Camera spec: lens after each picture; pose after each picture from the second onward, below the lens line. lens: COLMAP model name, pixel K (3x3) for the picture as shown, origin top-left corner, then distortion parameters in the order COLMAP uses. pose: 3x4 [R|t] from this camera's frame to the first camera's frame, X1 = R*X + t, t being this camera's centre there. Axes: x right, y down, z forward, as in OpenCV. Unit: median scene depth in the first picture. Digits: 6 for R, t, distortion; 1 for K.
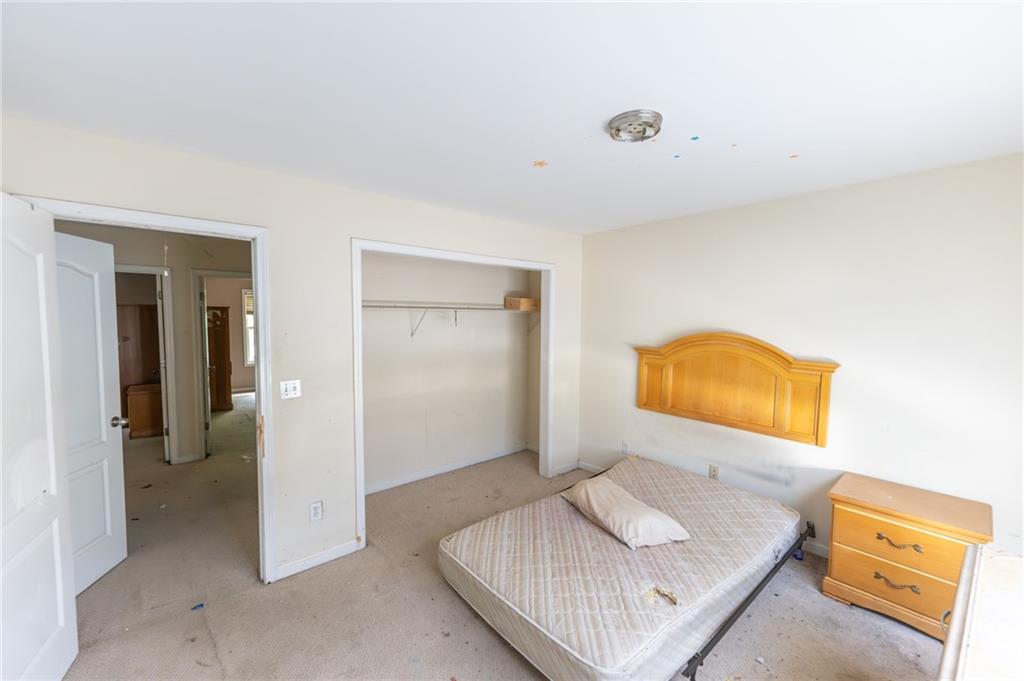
lens RADIAL K [[417.6, 0, 518.2], [0, 417.6, 341.9], [0, 0, 1]] dist [0.000011, -0.000183]
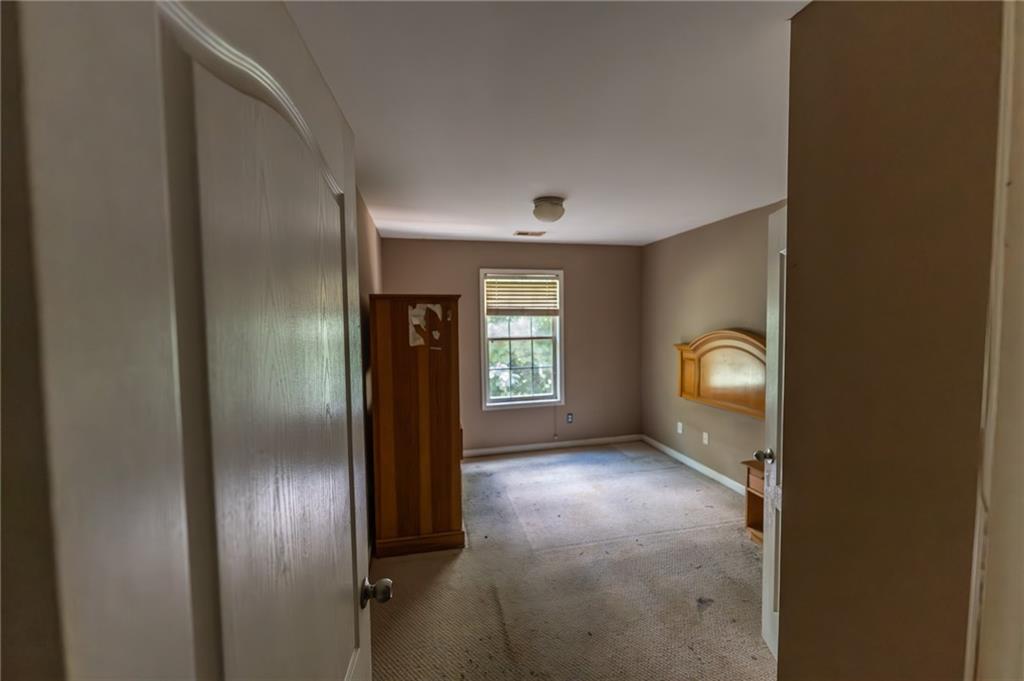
lens RADIAL K [[417.6, 0, 512.1], [0, 417.6, 339.4], [0, 0, 1]] dist [0.000011, -0.000183]
pose [[0.884614, 0.010644, -0.466202, -0.277153], [-0.012496, 0.999922, -0.000882, -0.024919], [0.466156, 0.006605, 0.884678, 0.403181]]
